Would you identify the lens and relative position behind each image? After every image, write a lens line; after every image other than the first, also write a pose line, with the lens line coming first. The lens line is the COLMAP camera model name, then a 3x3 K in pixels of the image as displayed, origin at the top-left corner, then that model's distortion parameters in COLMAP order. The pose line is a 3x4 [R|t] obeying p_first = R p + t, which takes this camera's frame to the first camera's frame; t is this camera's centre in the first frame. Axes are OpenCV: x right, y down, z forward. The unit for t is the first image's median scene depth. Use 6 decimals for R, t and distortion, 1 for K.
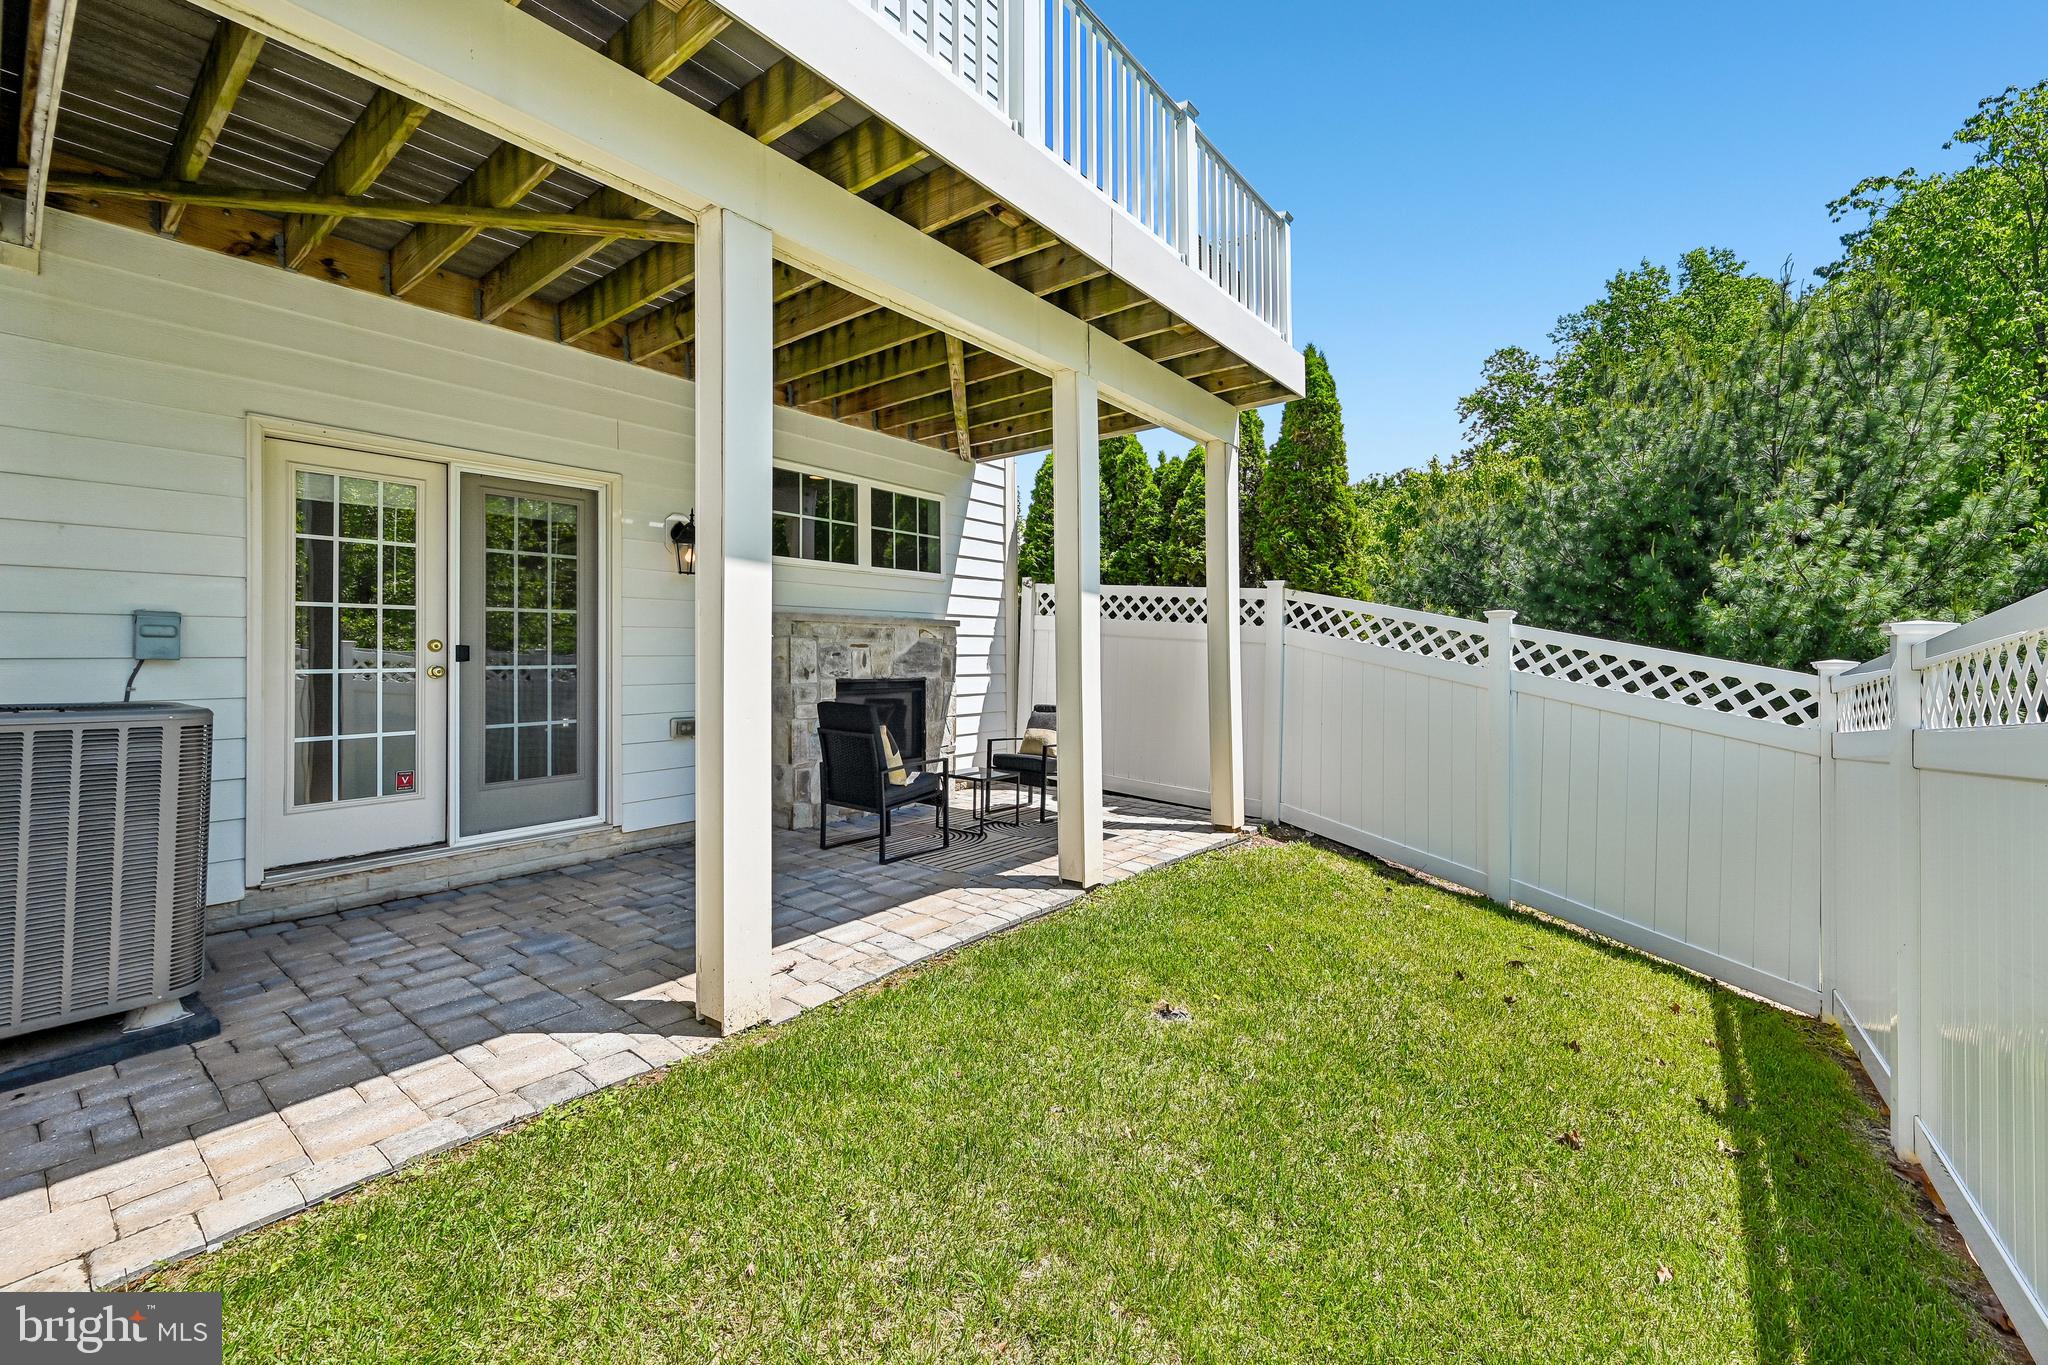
lens RADIAL K [[819.5, 0, 1020.4], [0, 819.5, 652.0], [0, 0, 1]] dist [-0.000168, 0.000060]
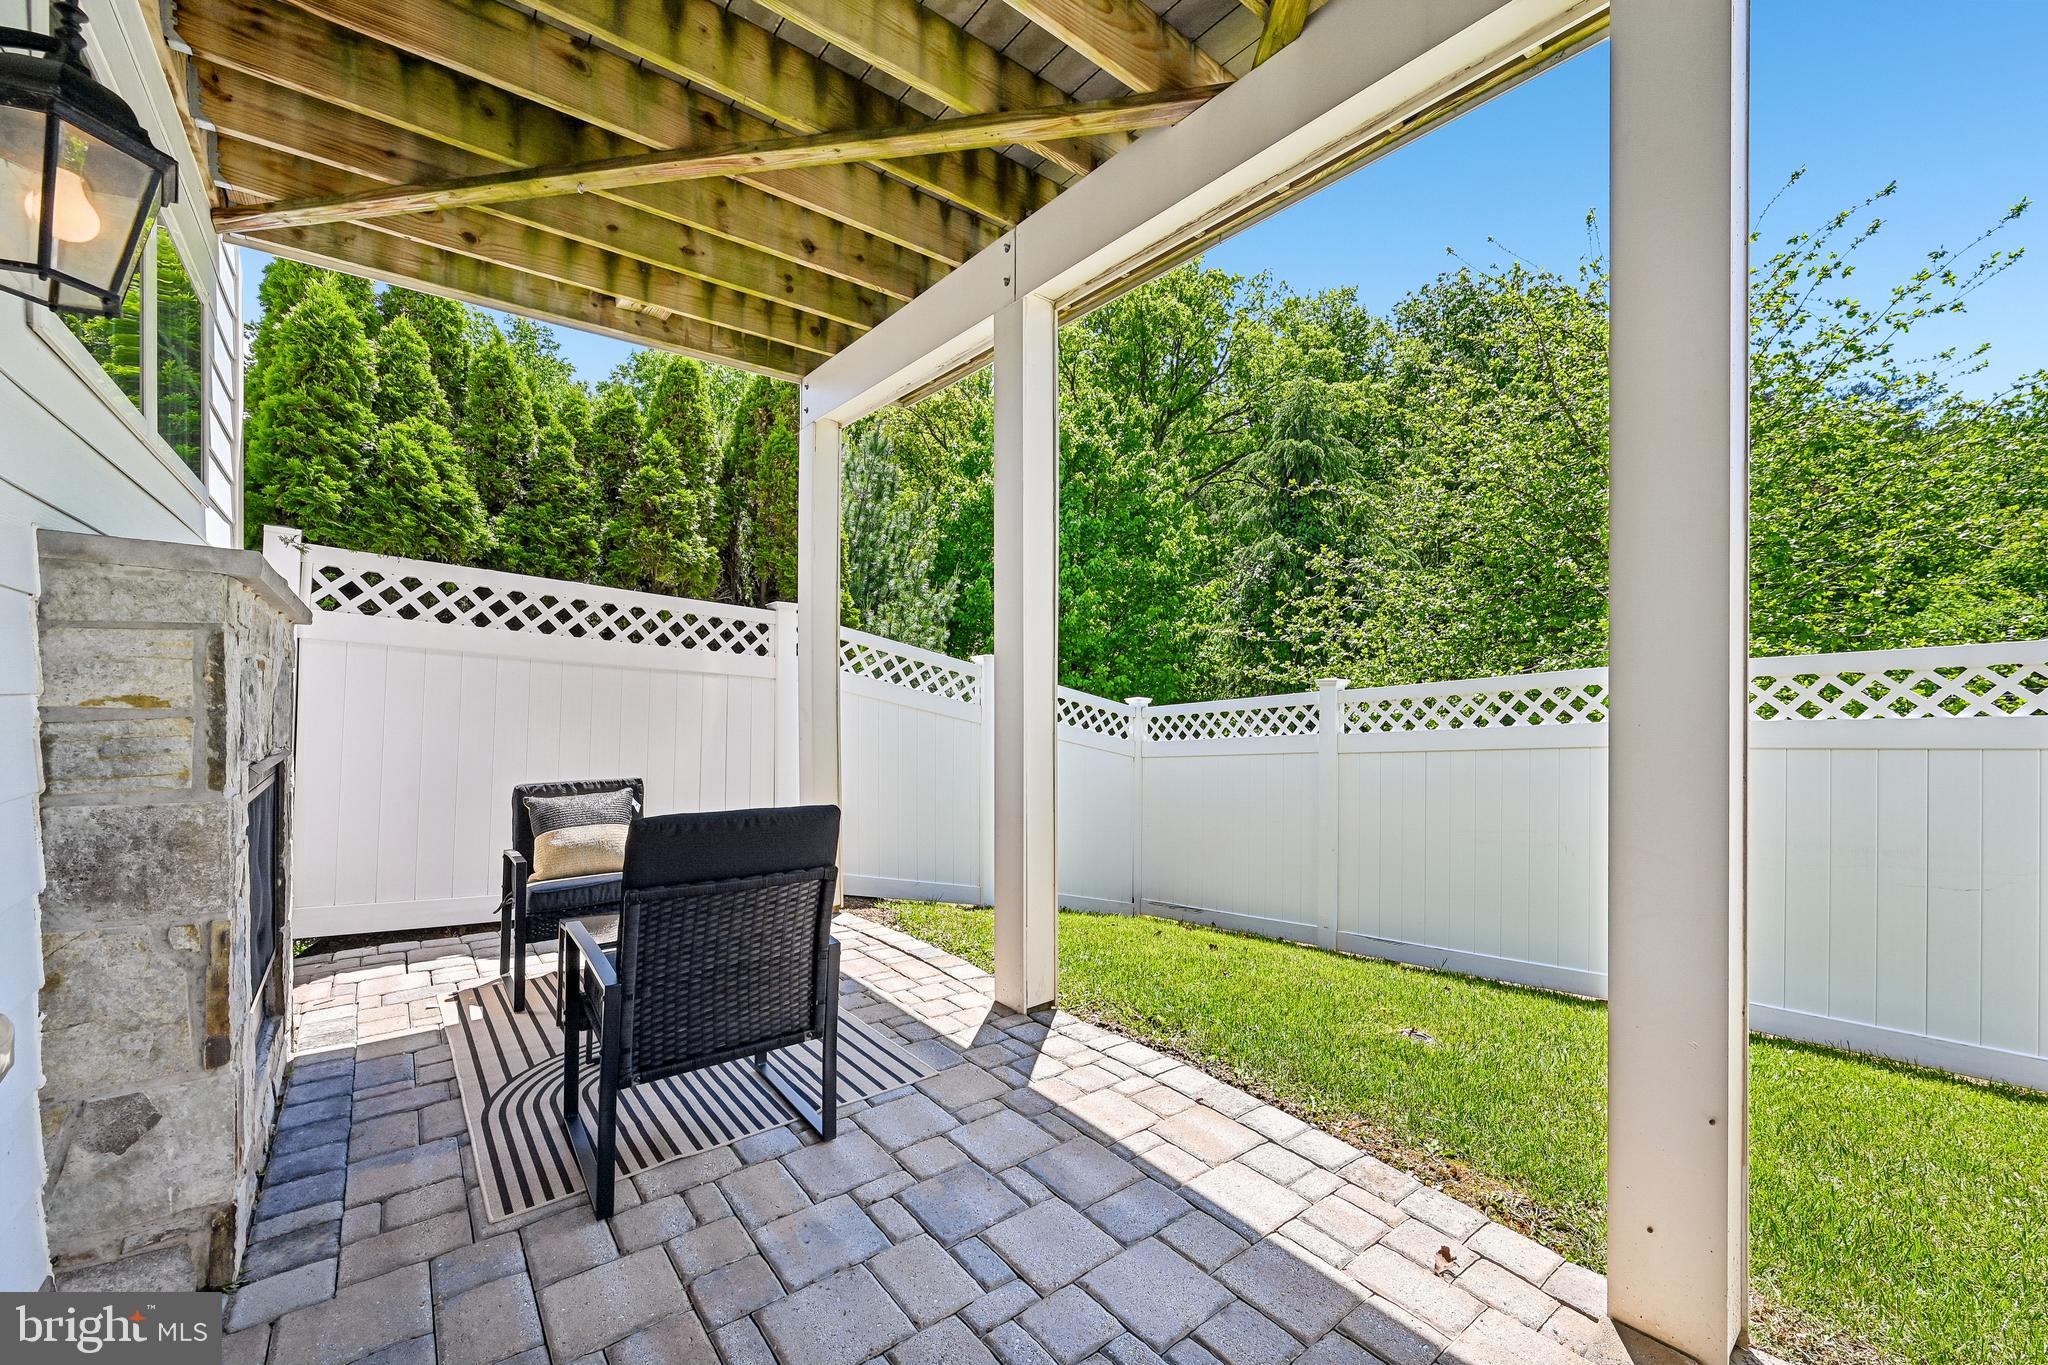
lens RADIAL K [[814.0, 0, 1045.4], [0, 814.0, 692.4], [0, 0, 1]] dist [-0.001579, -0.000165]
pose [[0.223524, 0.001186, 0.974698, -0.487803], [-0.008596, 0.999963, 0.000754, 0.000956], [-0.974661, -0.008547, 0.223525, 0.637150]]
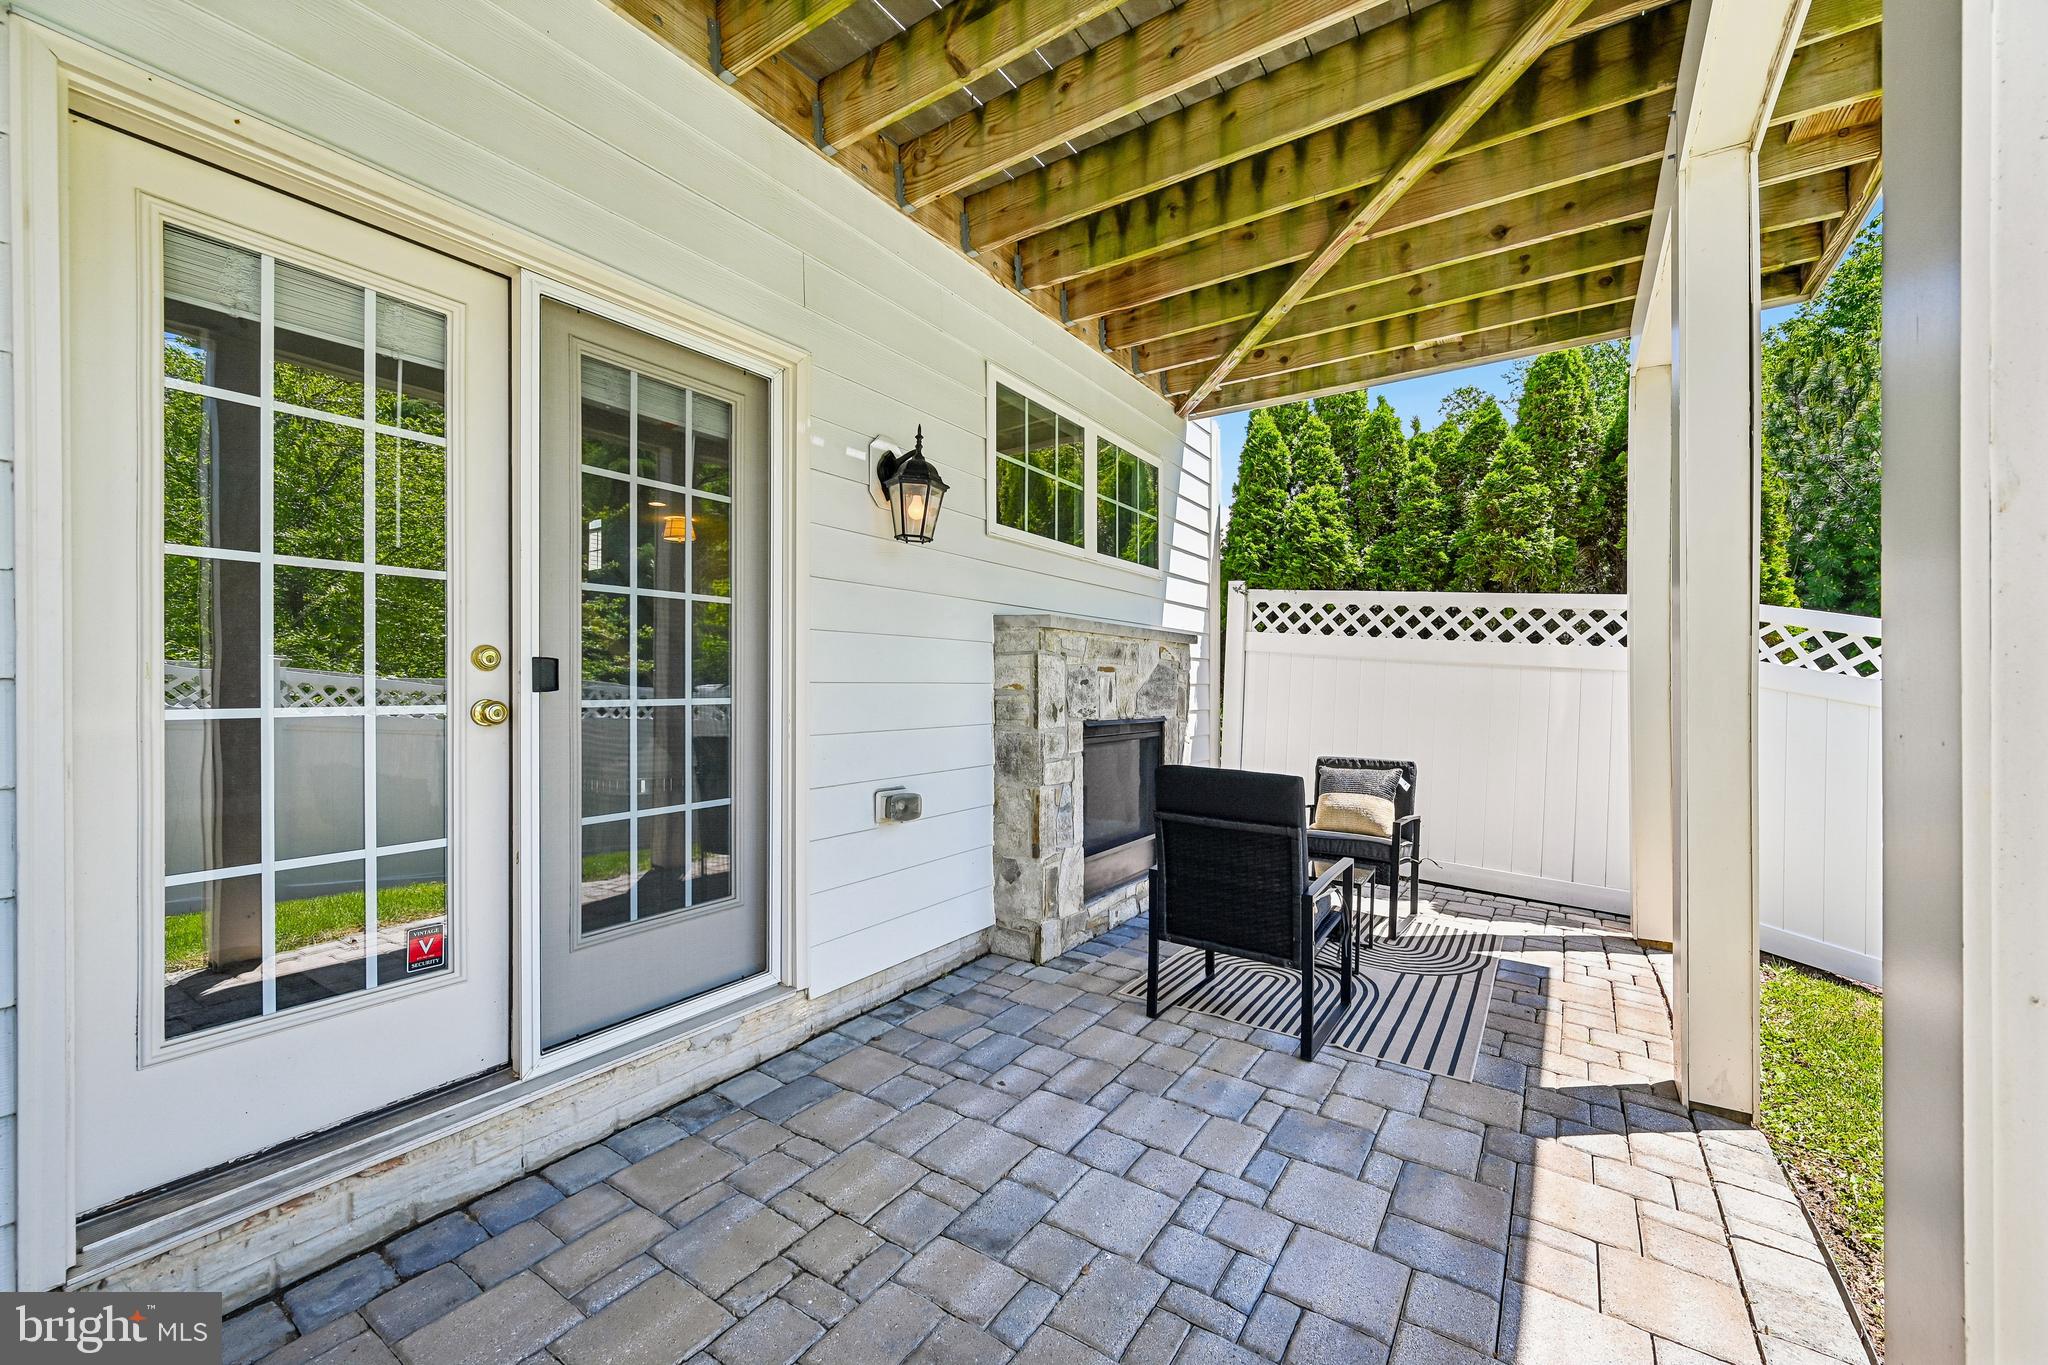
lens RADIAL K [[804.3, 0, 1020.4], [0, 804.3, 693.6], [0, 0, 1]] dist [0.000722, -0.000178]
pose [[0.997574, 0.007636, 0.069193, -0.329608], [-0.008794, 0.999826, 0.016450, 0.001861], [-0.069055, -0.017019, 0.997468, 0.386215]]
